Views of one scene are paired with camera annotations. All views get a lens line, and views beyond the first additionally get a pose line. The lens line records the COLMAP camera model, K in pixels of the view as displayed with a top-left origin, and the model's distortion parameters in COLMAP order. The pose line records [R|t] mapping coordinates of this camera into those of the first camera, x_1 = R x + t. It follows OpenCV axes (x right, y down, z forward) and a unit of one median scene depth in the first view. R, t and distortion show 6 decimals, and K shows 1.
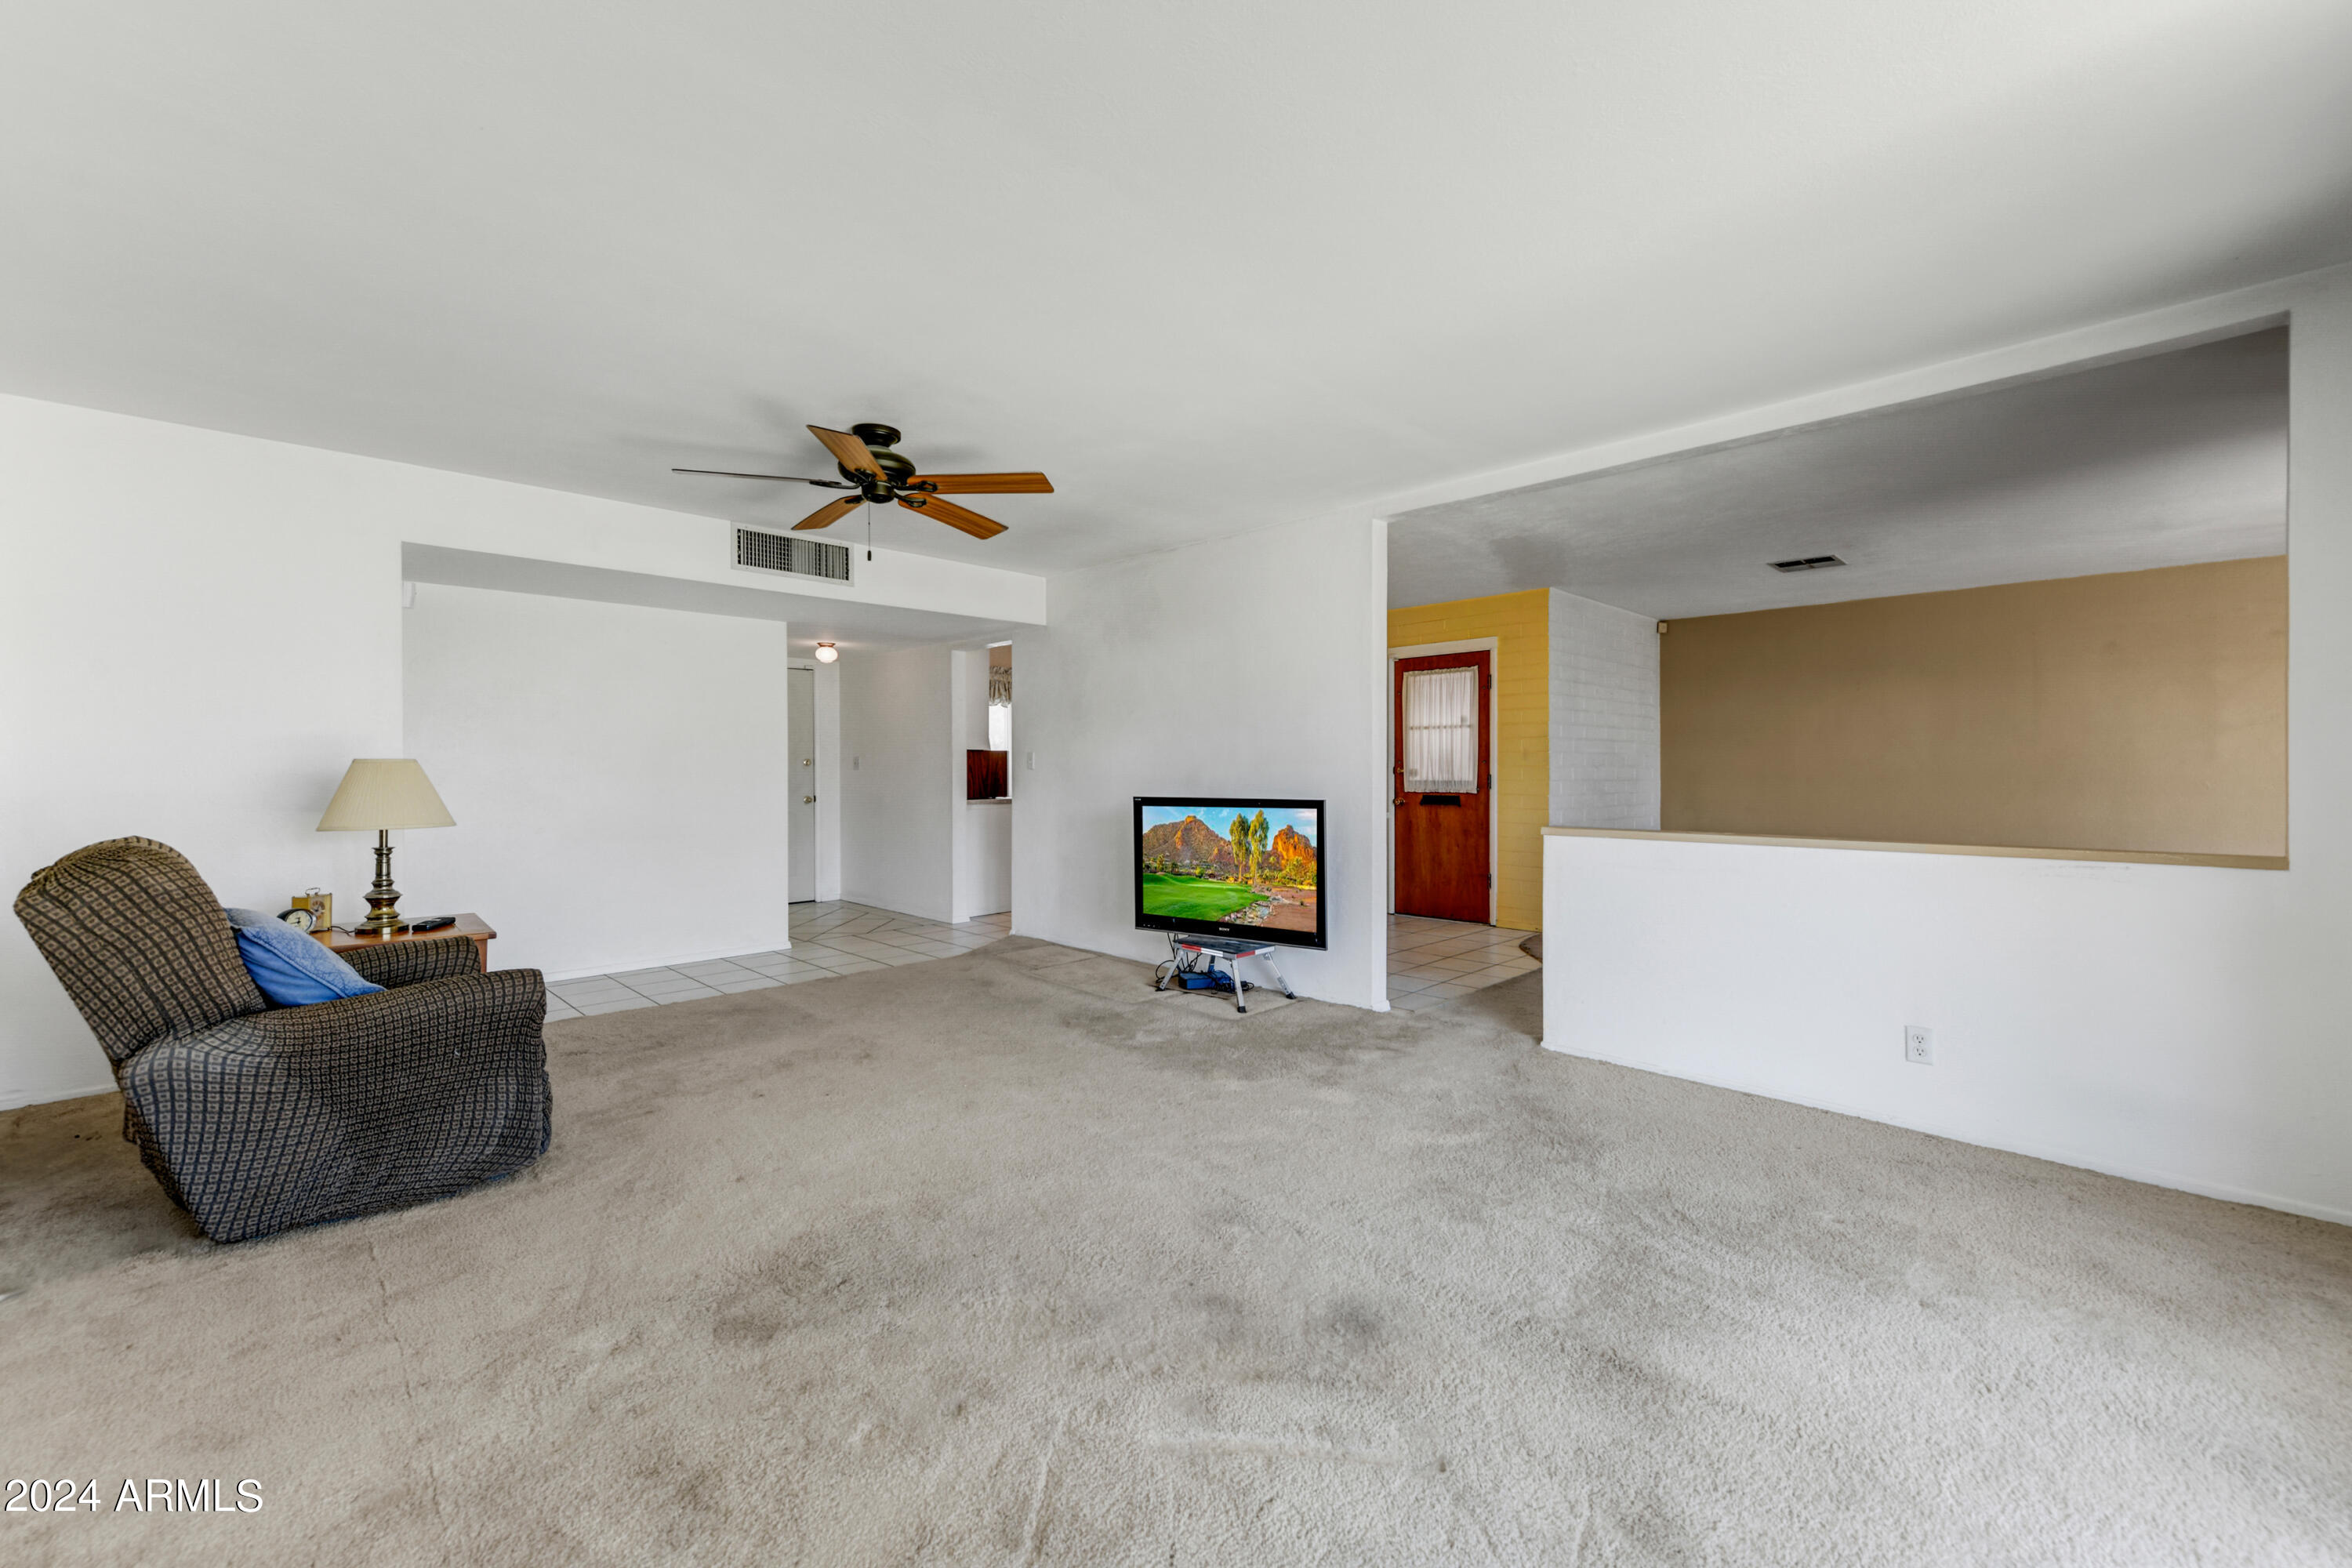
lens RADIAL K [[939.0, 0, 1188.2], [0, 939.0, 780.2], [0, 0, 1]] dist [-0.000759, -0.000116]
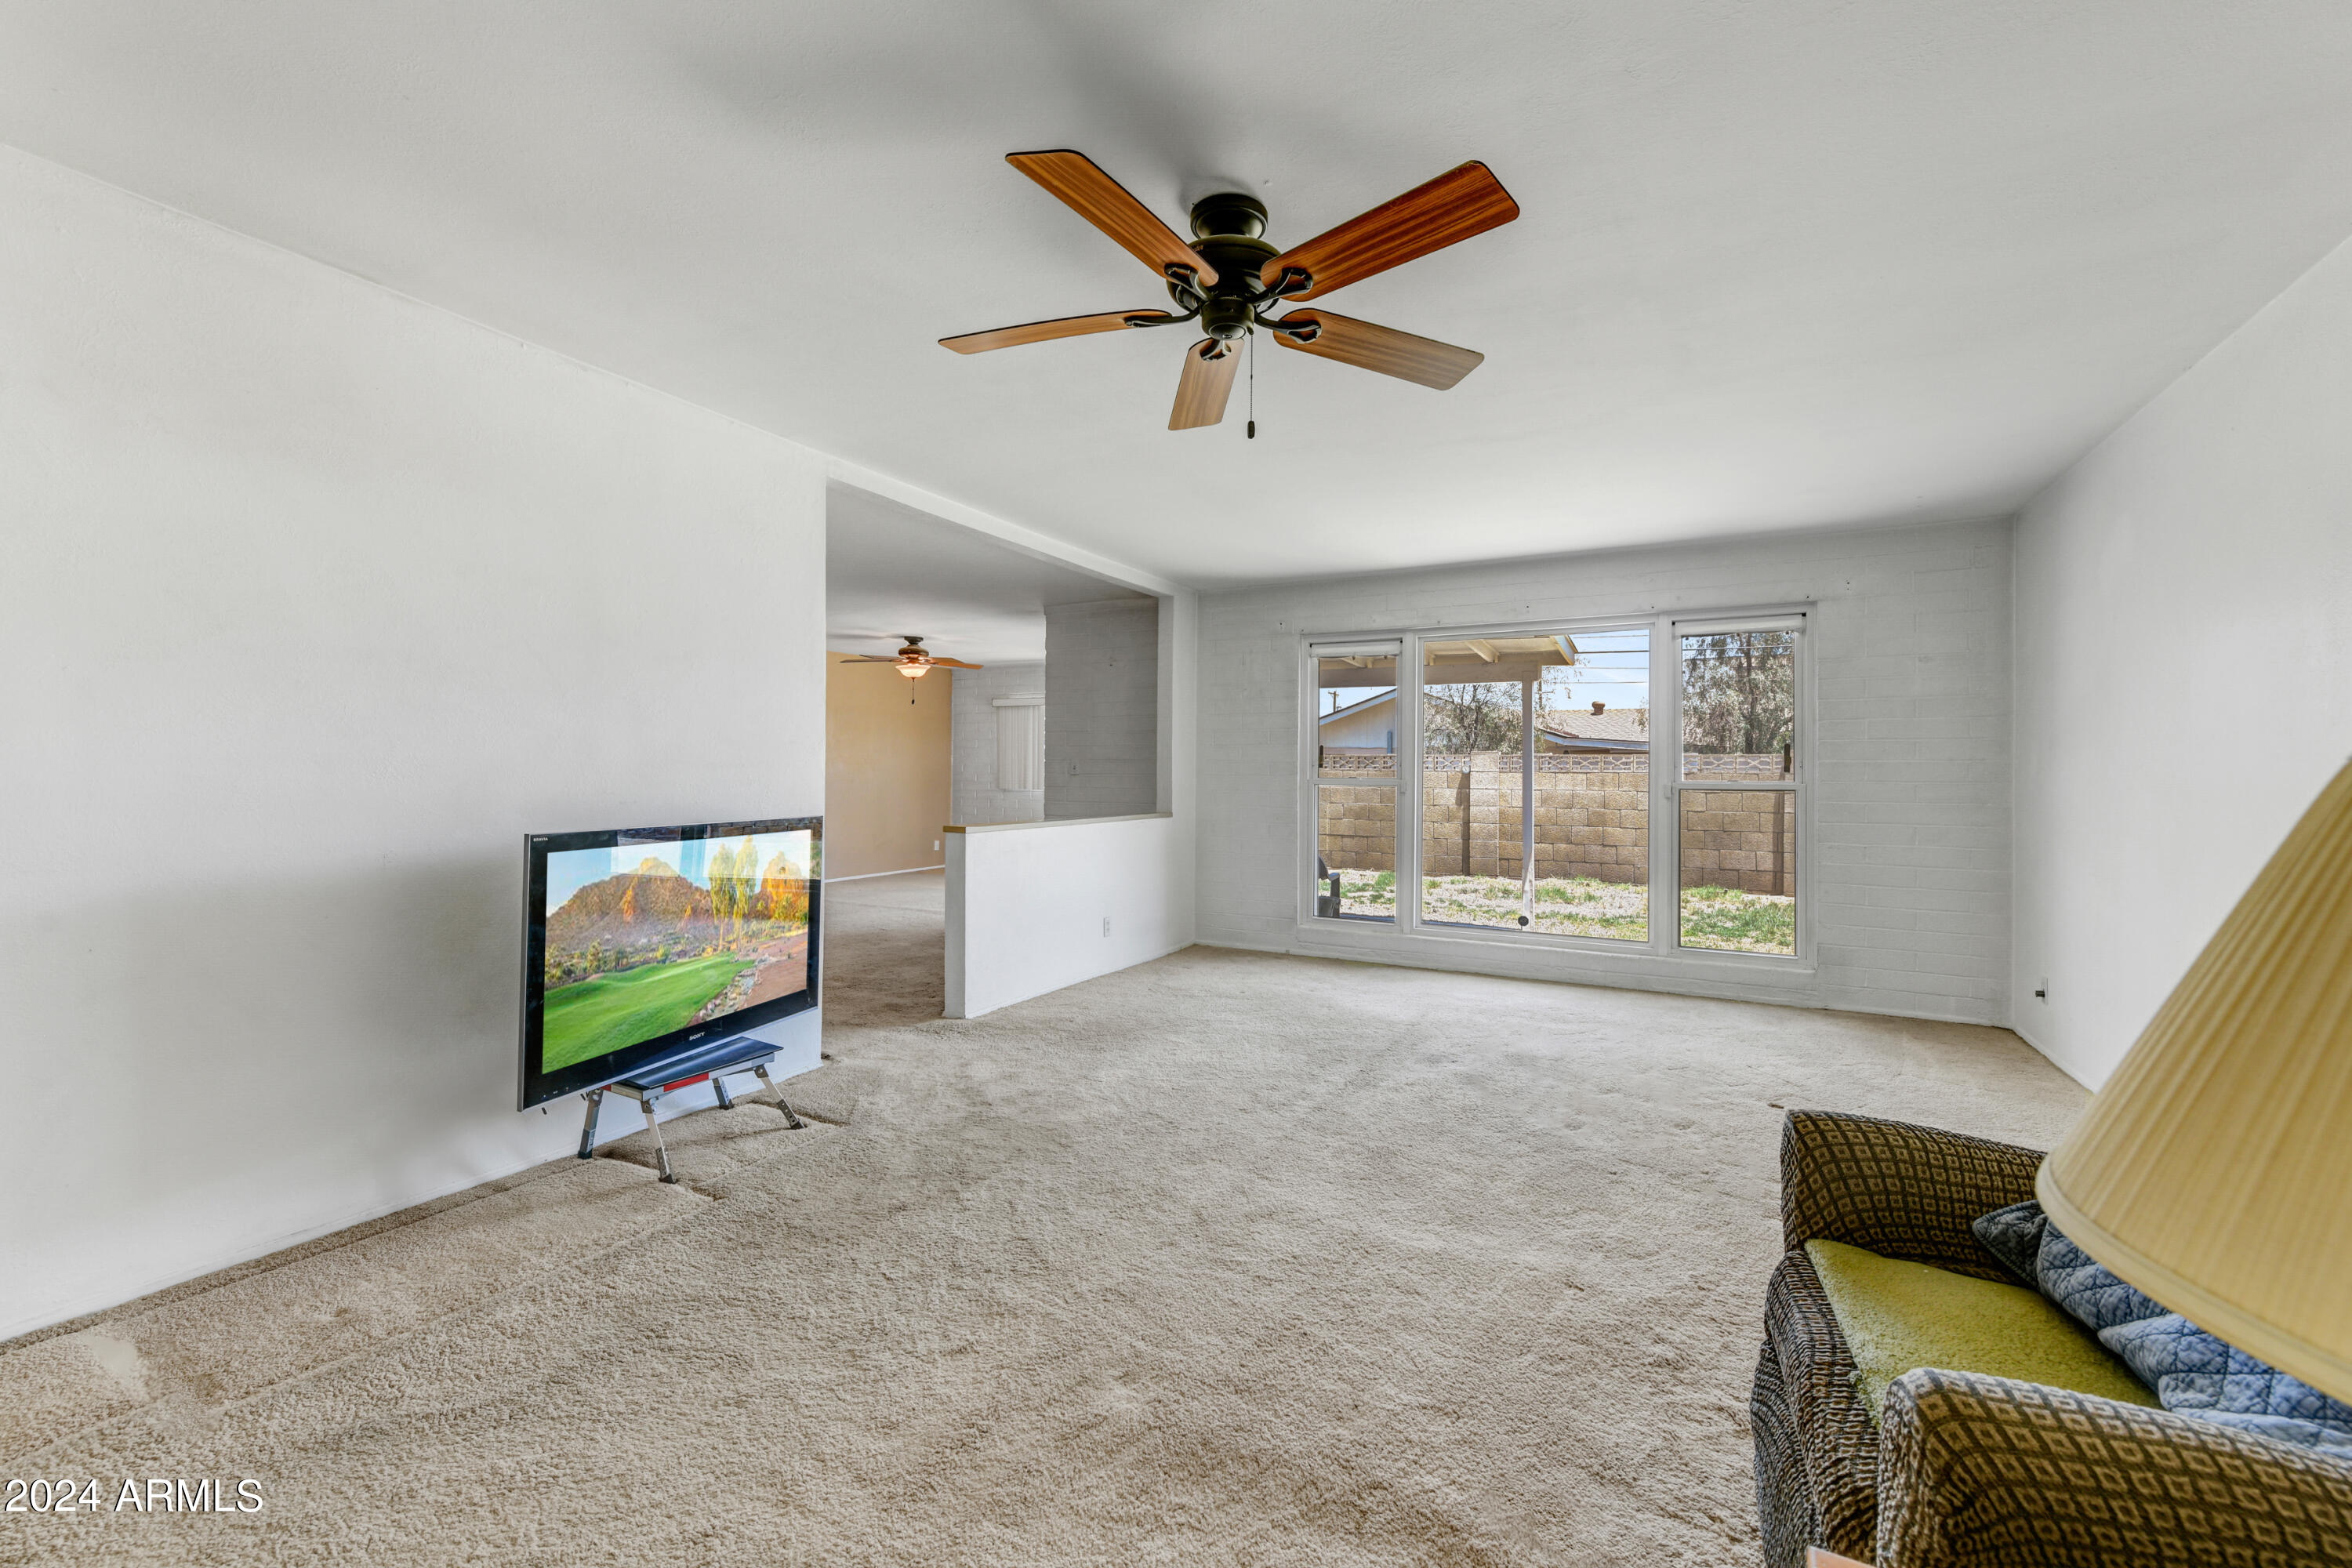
lens RADIAL K [[939.0, 0, 1188.2], [0, 939.0, 780.2], [0, 0, 1]] dist [-0.000759, -0.000116]
pose [[-0.299979, -0.014041, 0.953842, -0.663596], [0.001406, 0.999884, 0.015161, -0.018549], [-0.953945, 0.005890, -0.299925, 0.894893]]
